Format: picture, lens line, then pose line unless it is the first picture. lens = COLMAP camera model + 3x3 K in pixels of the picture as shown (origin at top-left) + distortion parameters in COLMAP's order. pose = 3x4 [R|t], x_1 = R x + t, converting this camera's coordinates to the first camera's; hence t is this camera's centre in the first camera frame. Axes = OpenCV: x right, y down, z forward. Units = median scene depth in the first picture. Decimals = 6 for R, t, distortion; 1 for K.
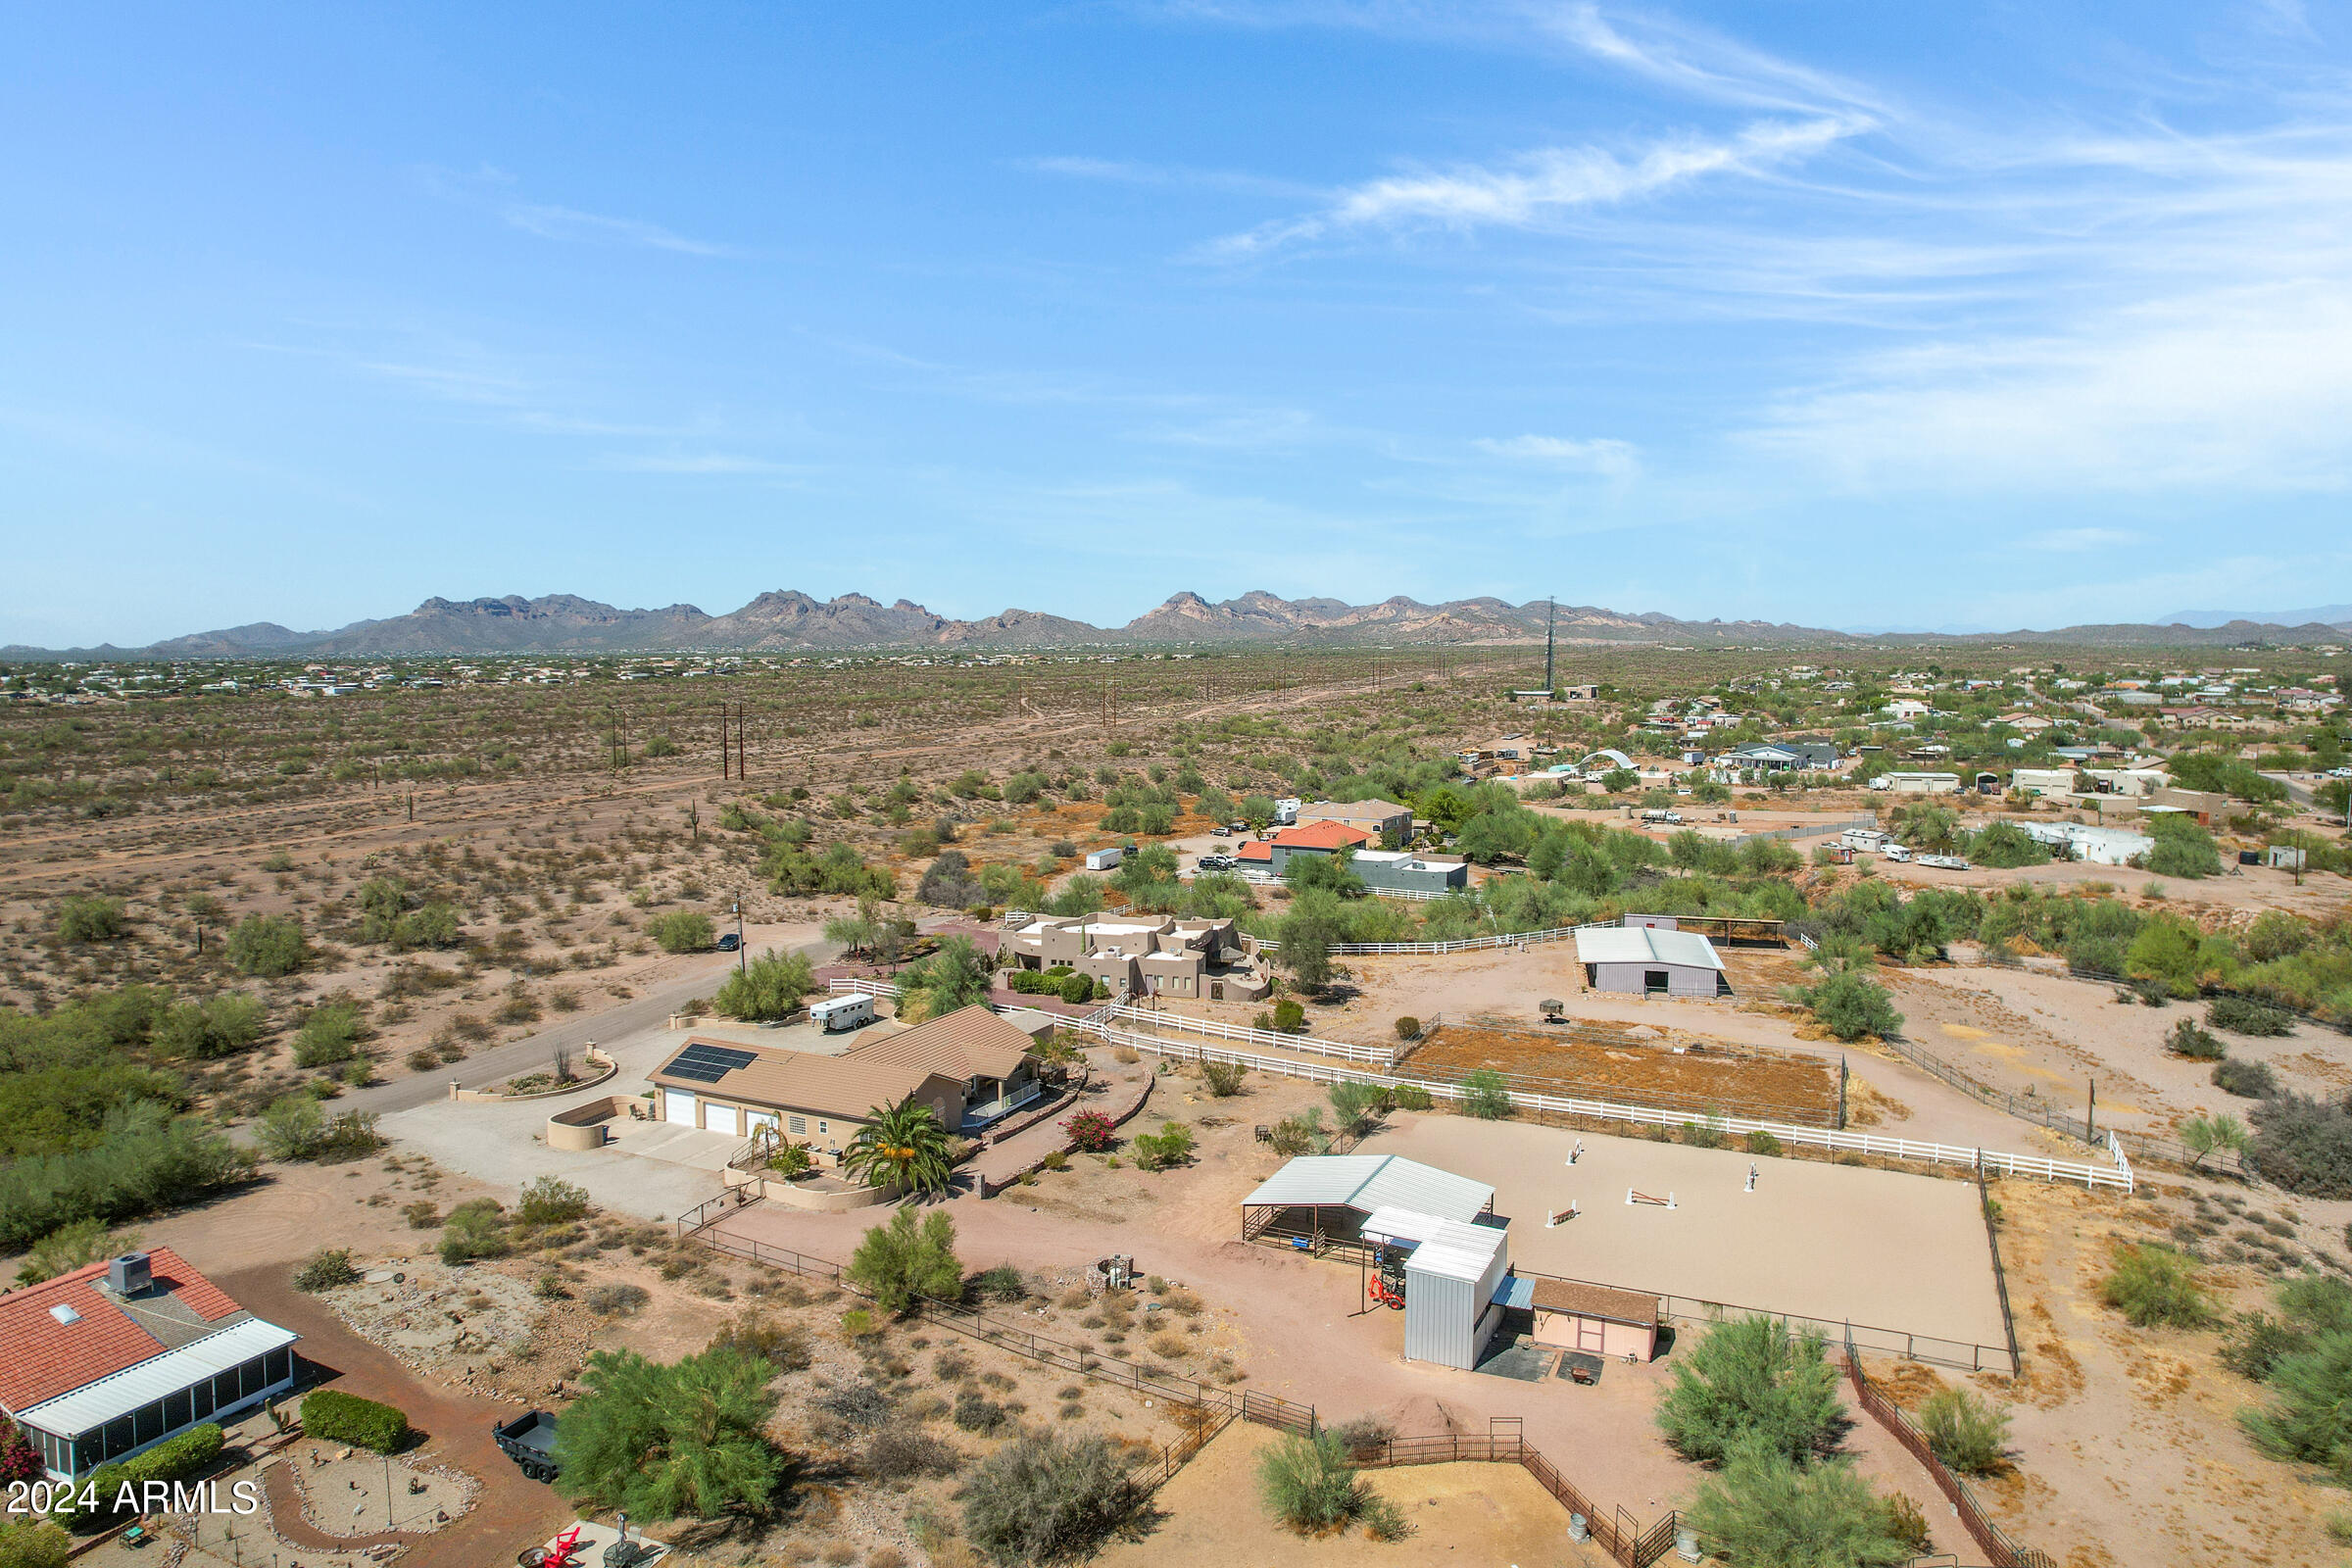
lens RADIAL K [[1494.0, 0, 1183.3], [0, 1494.0, 773.6], [0, 0, 1]] dist [-0.068732, 0.058306]
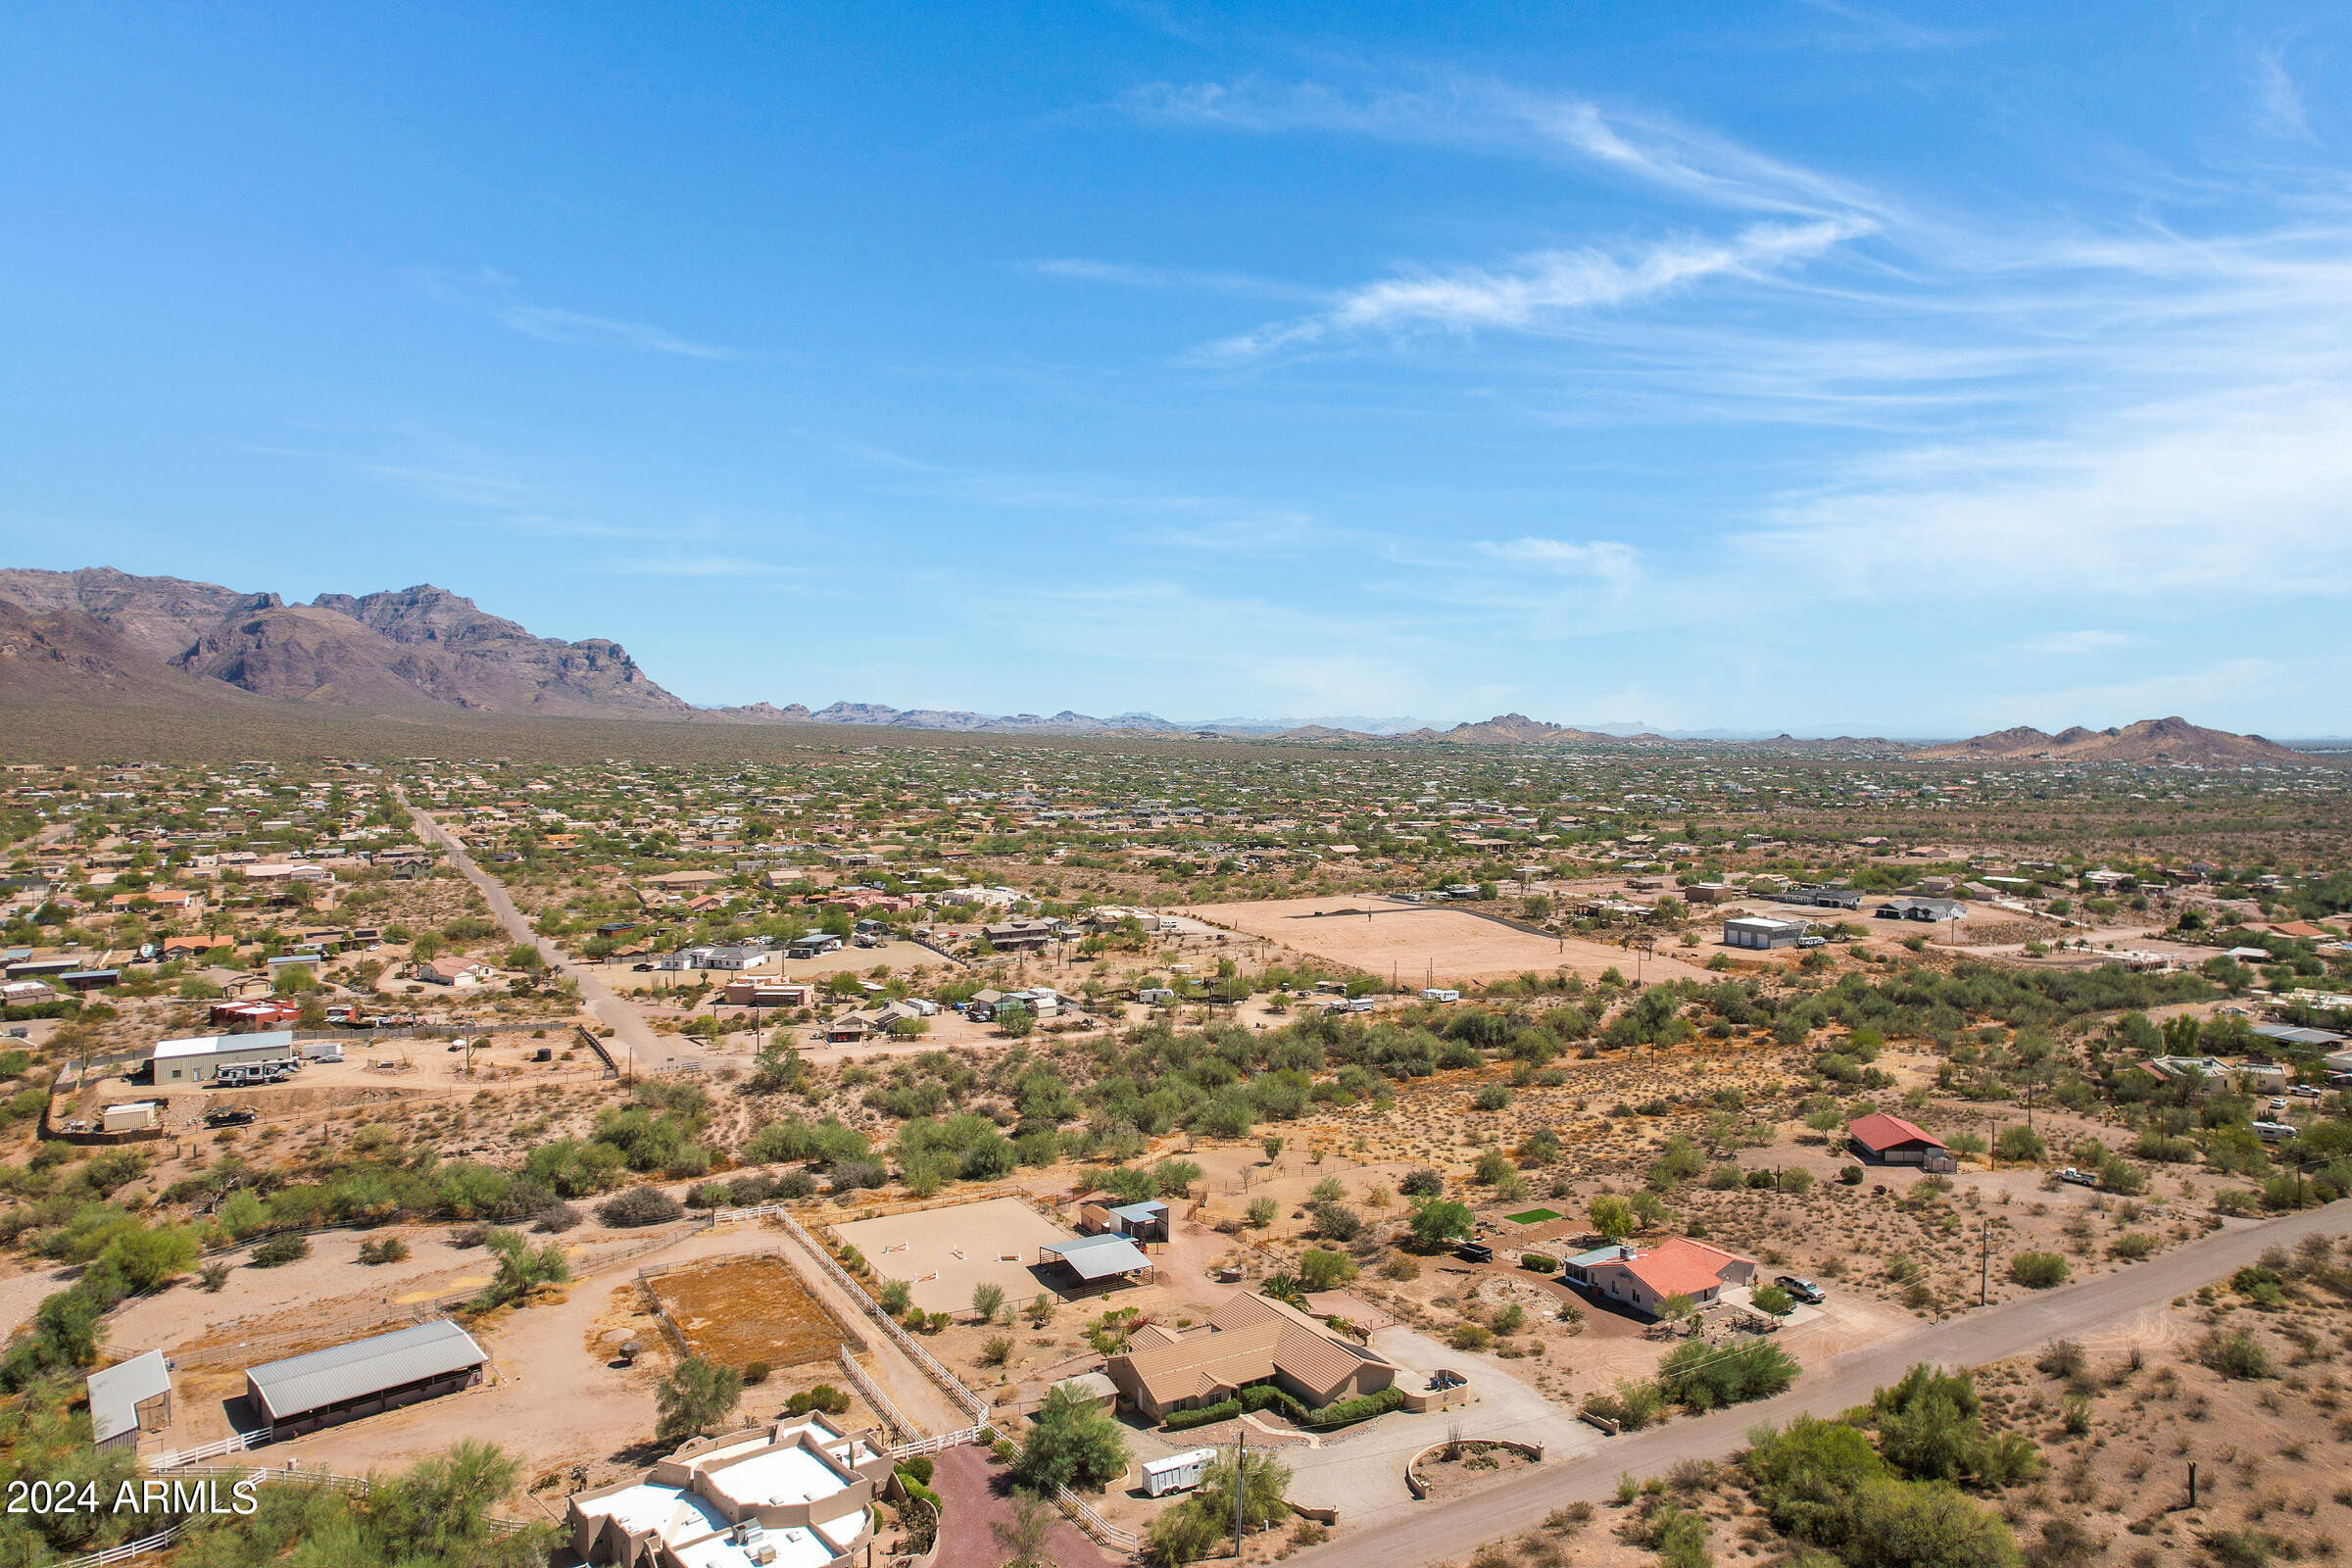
lens RADIAL K [[1491.5, 0, 1186.4], [0, 1491.5, 792.8], [0, 0, 1]] dist [-0.081992, 0.063725]
pose [[-0.818755, -0.013262, 0.573990, -1.084709], [0.052882, 0.993742, 0.098392, -0.516659], [-0.571702, 0.110913, -0.812930, 2.400227]]
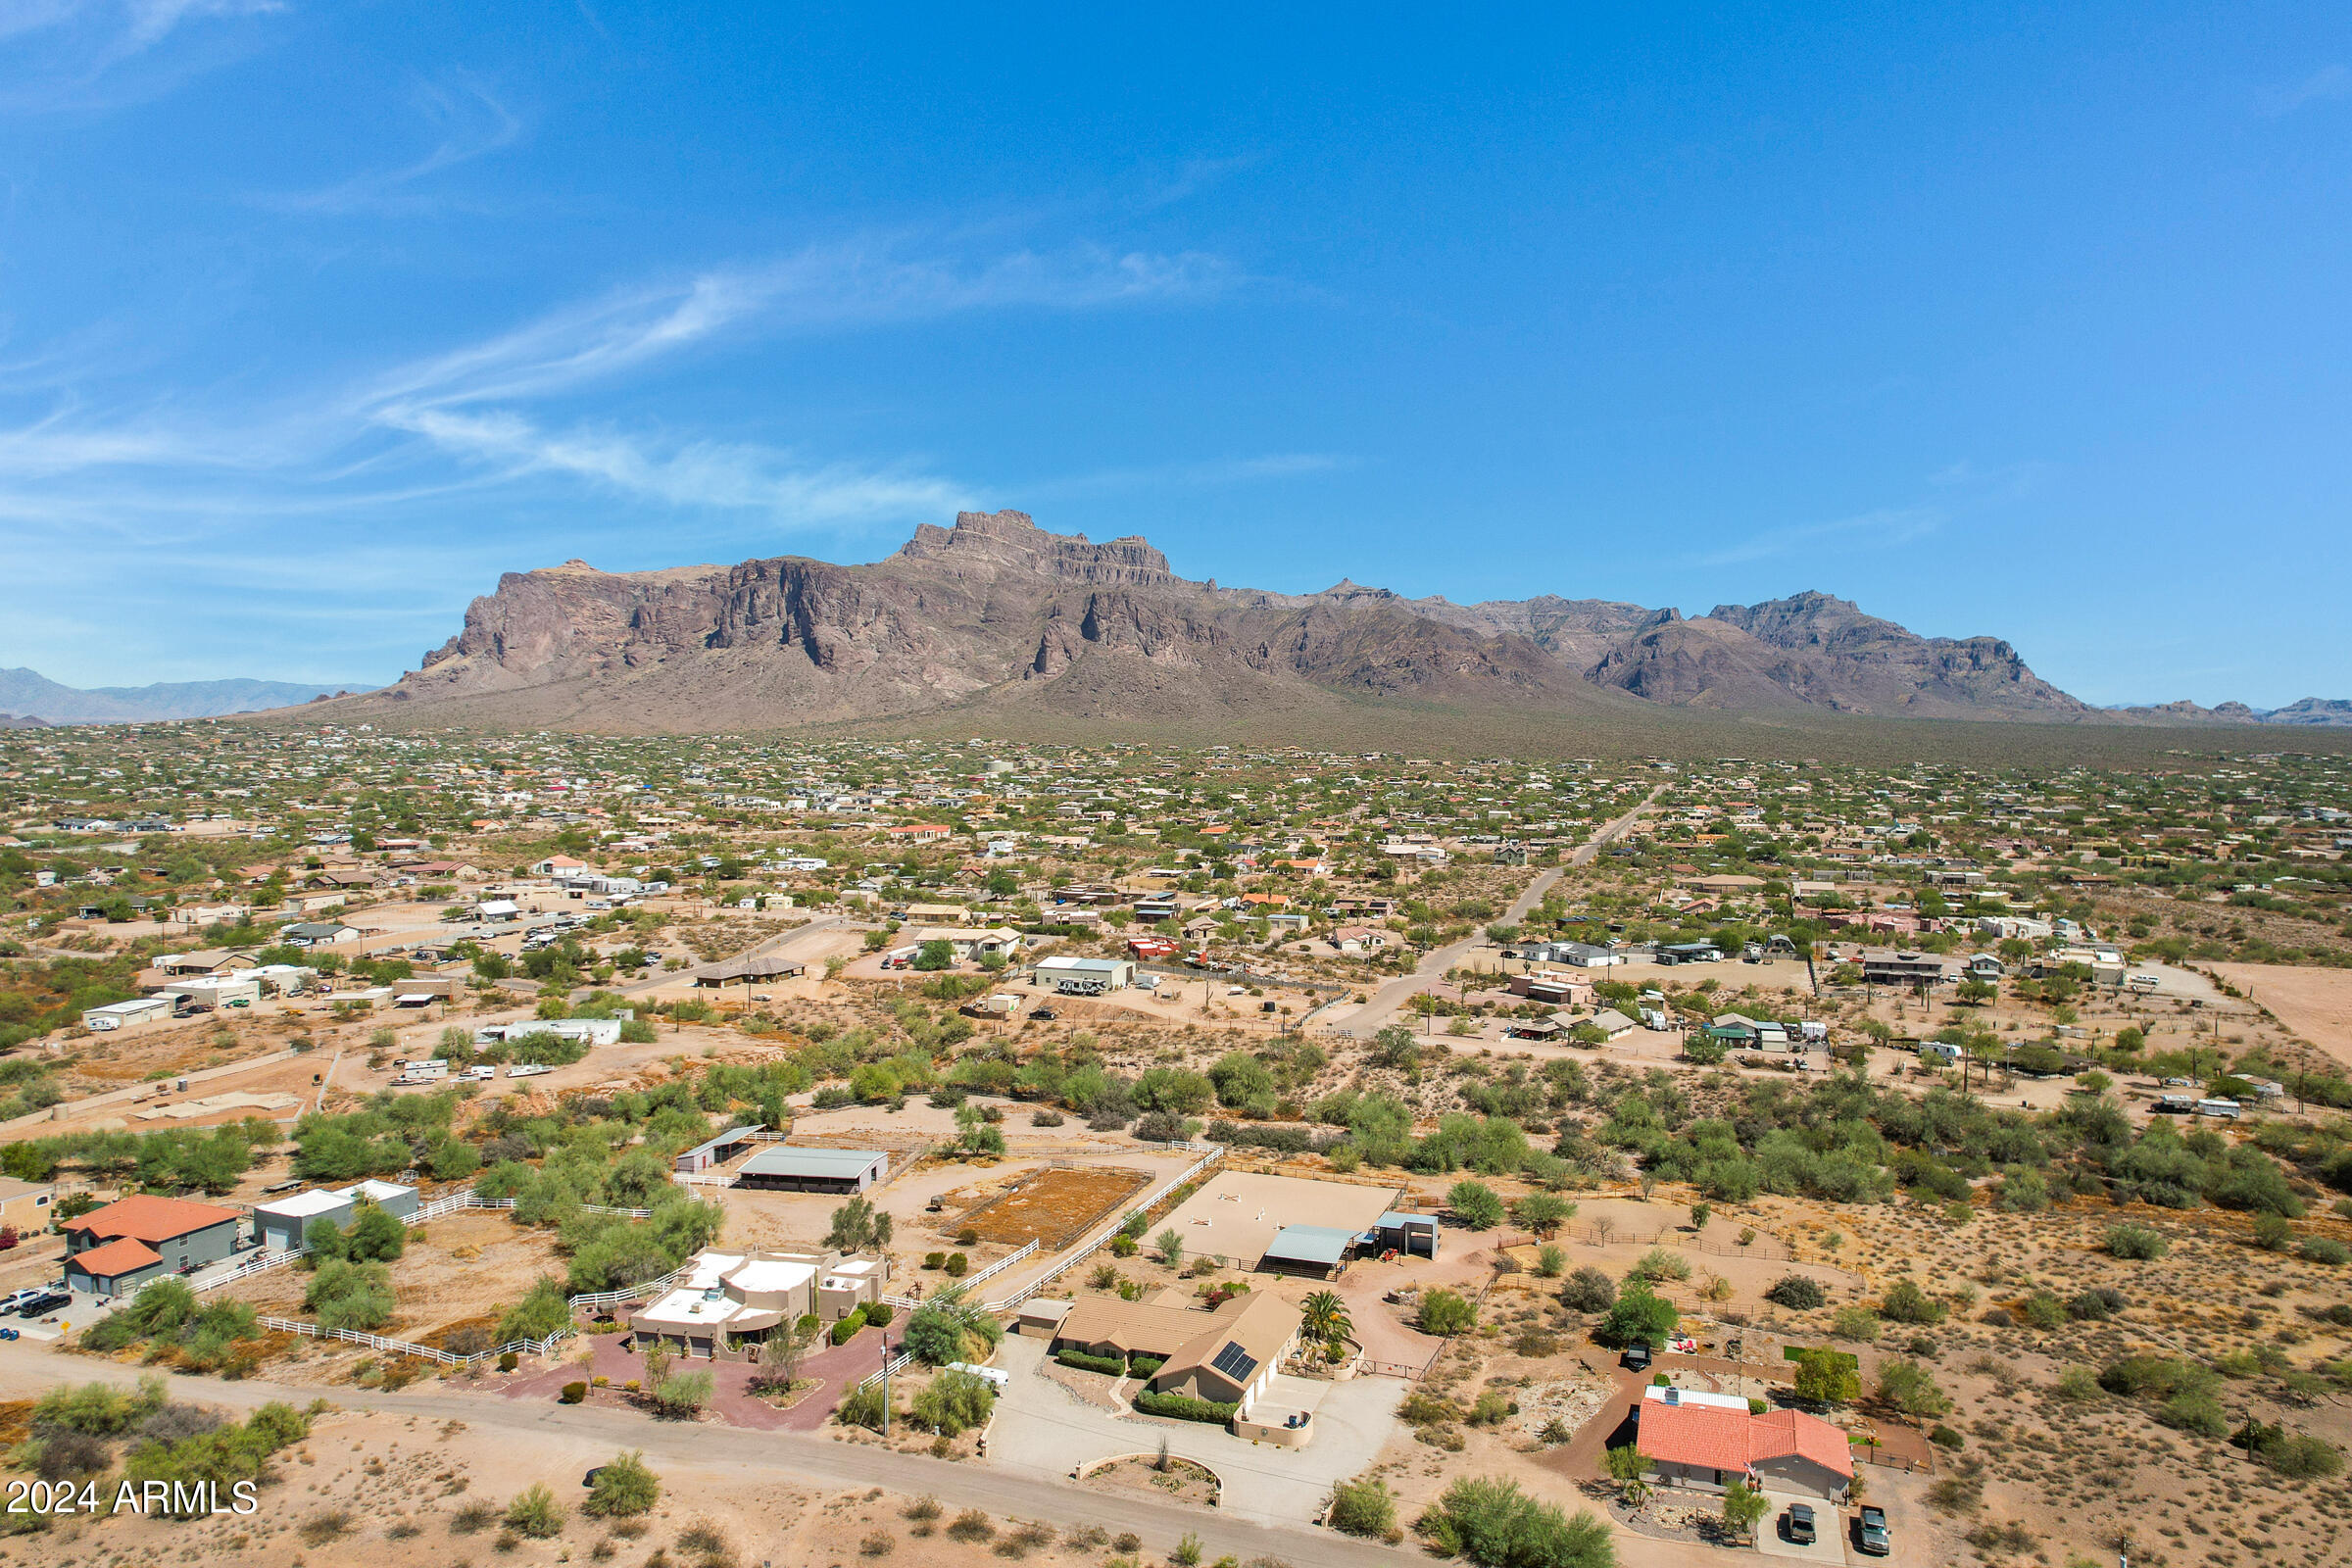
lens RADIAL K [[1494.0, 0, 1183.3], [0, 1494.0, 773.6], [0, 0, 1]] dist [-0.068732, 0.058306]
pose [[-0.069307, -0.015943, 0.997468, -1.884834], [0.078362, 0.996696, 0.021375, -0.425621], [-0.994513, 0.079645, -0.067828, 1.220399]]
